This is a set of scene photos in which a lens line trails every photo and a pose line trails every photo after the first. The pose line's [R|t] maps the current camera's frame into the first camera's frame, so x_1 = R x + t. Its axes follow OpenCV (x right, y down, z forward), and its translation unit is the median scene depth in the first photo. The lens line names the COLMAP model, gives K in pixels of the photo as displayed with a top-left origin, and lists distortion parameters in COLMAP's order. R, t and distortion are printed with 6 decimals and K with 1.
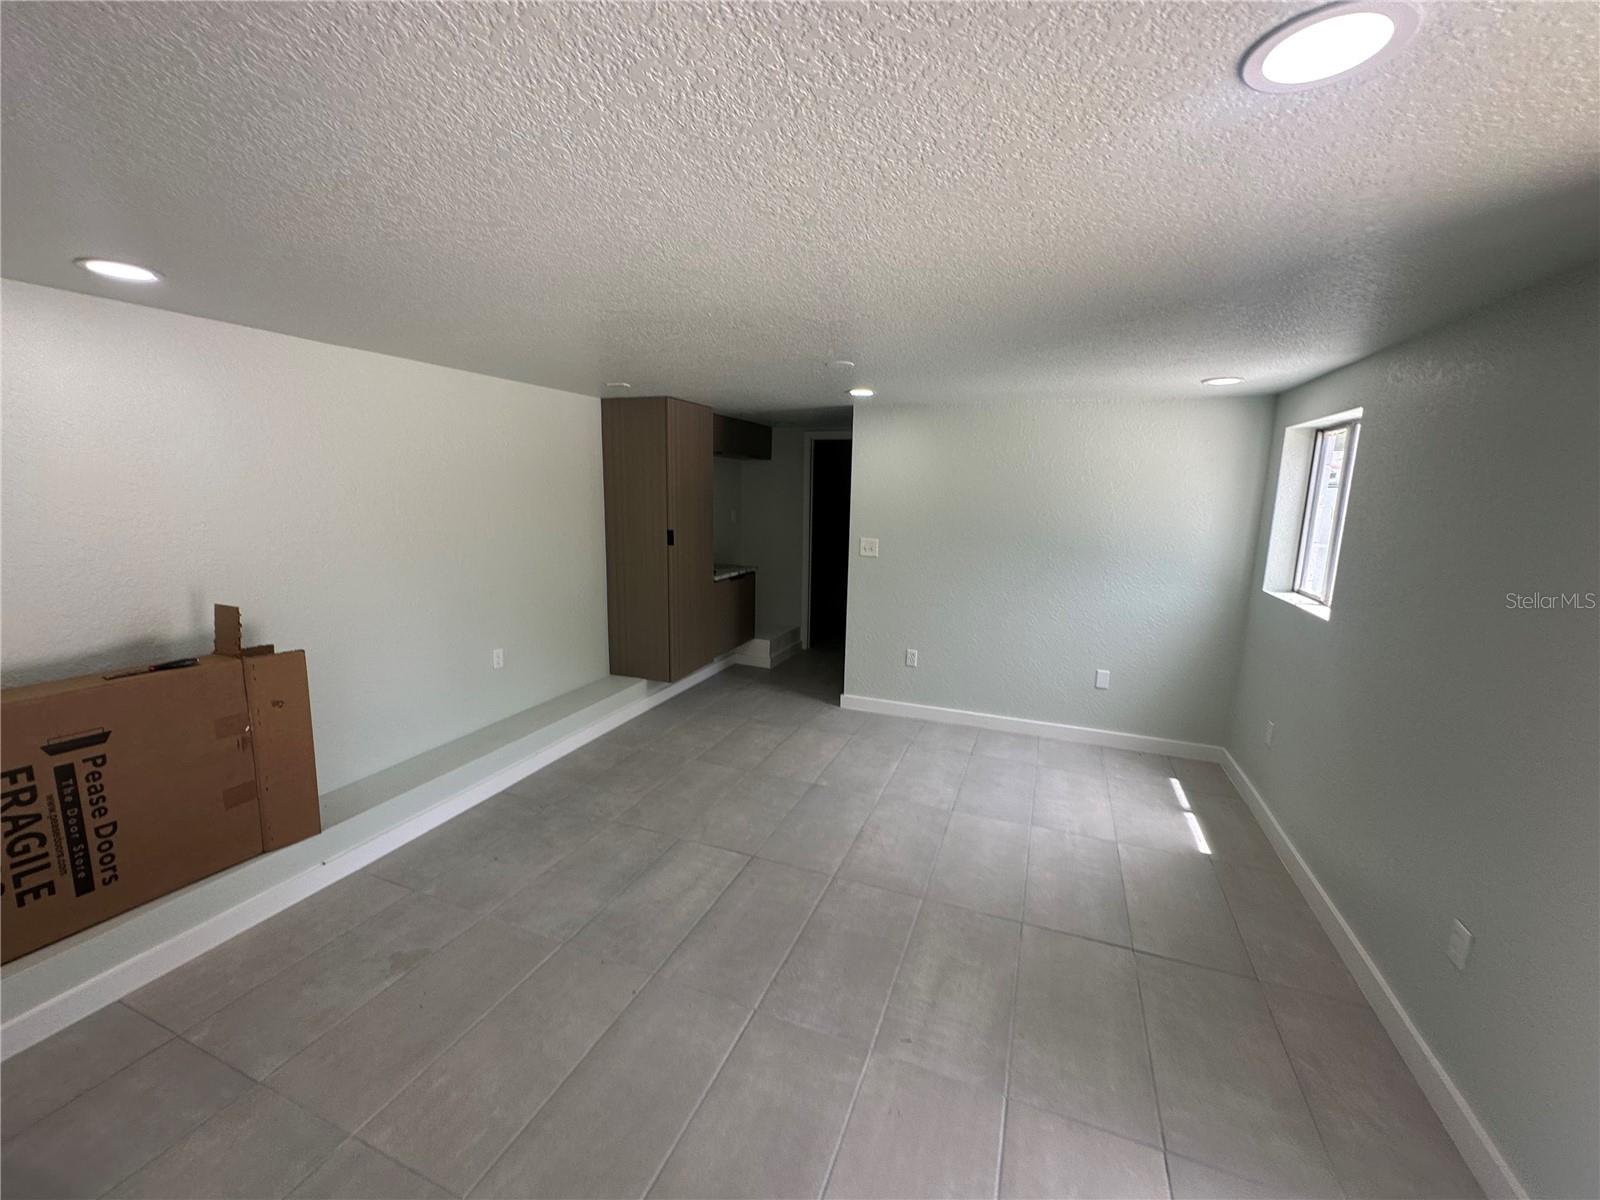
lens RADIAL K [[641.3, 0, 797.6], [0, 641.3, 597.7], [0, 0, 1]] dist [-0.004416, 0.000788]
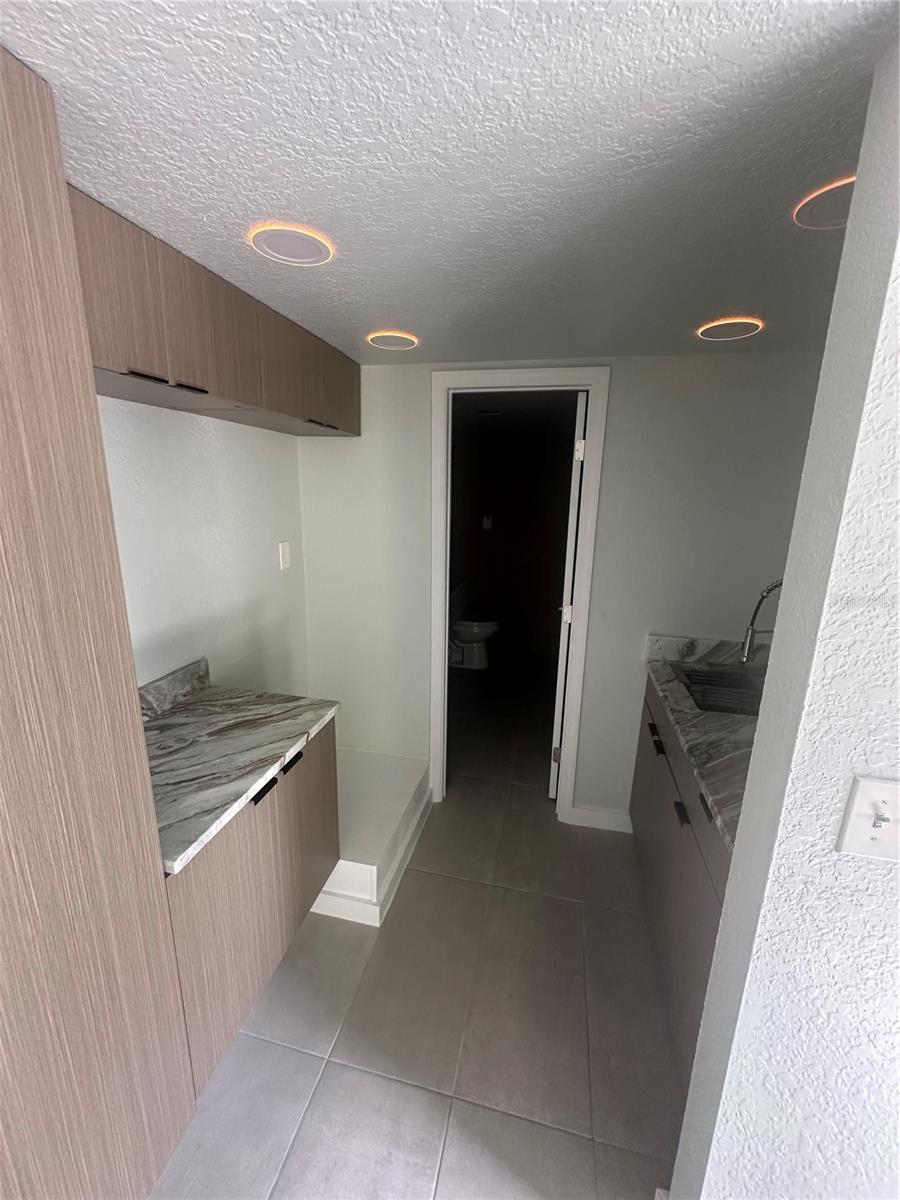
lens RADIAL K [[481.0, 0, 449.9], [0, 481.0, 599.3], [0, 0, 1]] dist [-0.004416, 0.000788]
pose [[0.988779, -0.032940, 0.145709, -0.044951], [0.022755, 0.997215, 0.071023, -0.165946], [-0.147643, -0.066910, 0.986775, 0.884117]]
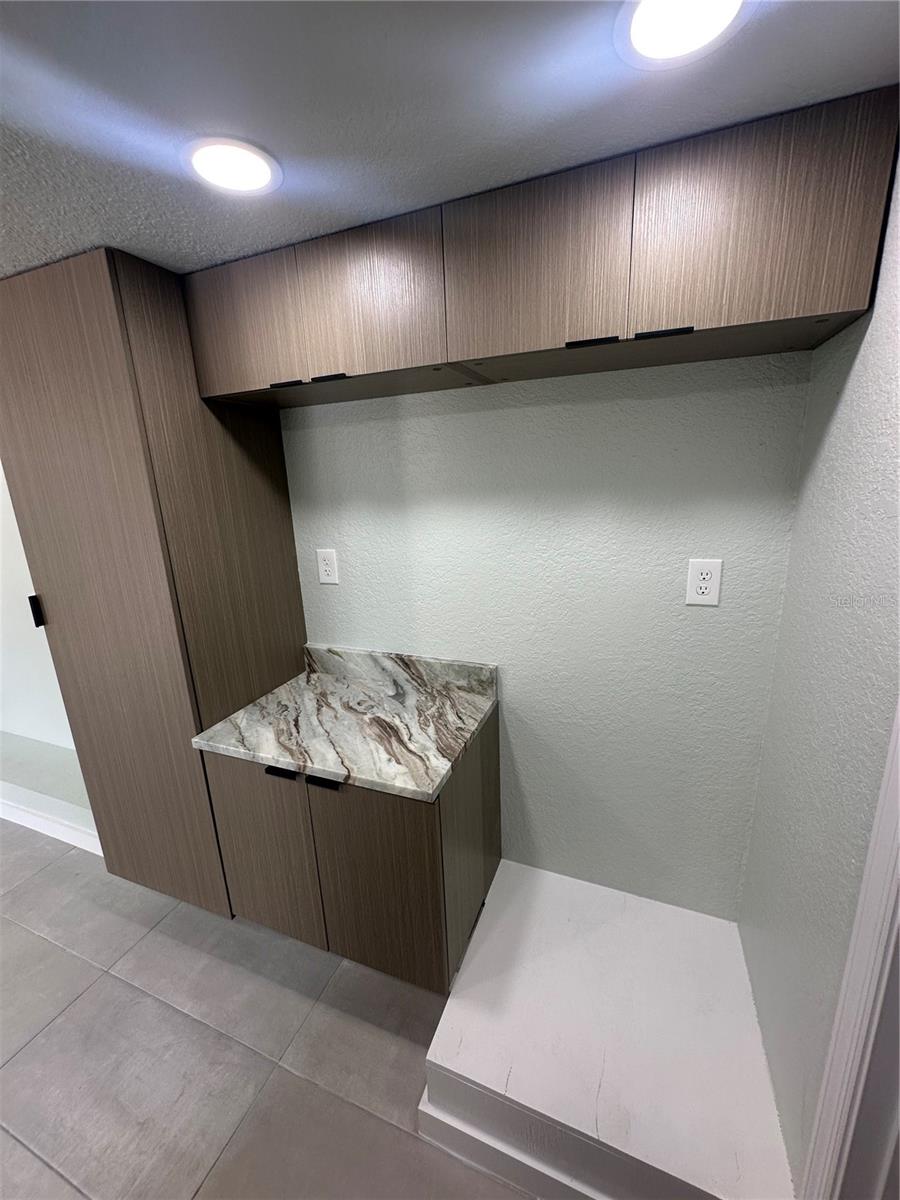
lens RADIAL K [[481.0, 0, 451.4], [0, 481.0, 596.5], [0, 0, 1]] dist [-0.004416, 0.000788]
pose [[-0.012746, 0.221088, -0.975170, 0.140314], [-0.123169, 0.967475, 0.220954, -0.216072], [0.992304, 0.122927, 0.014900, 1.248775]]
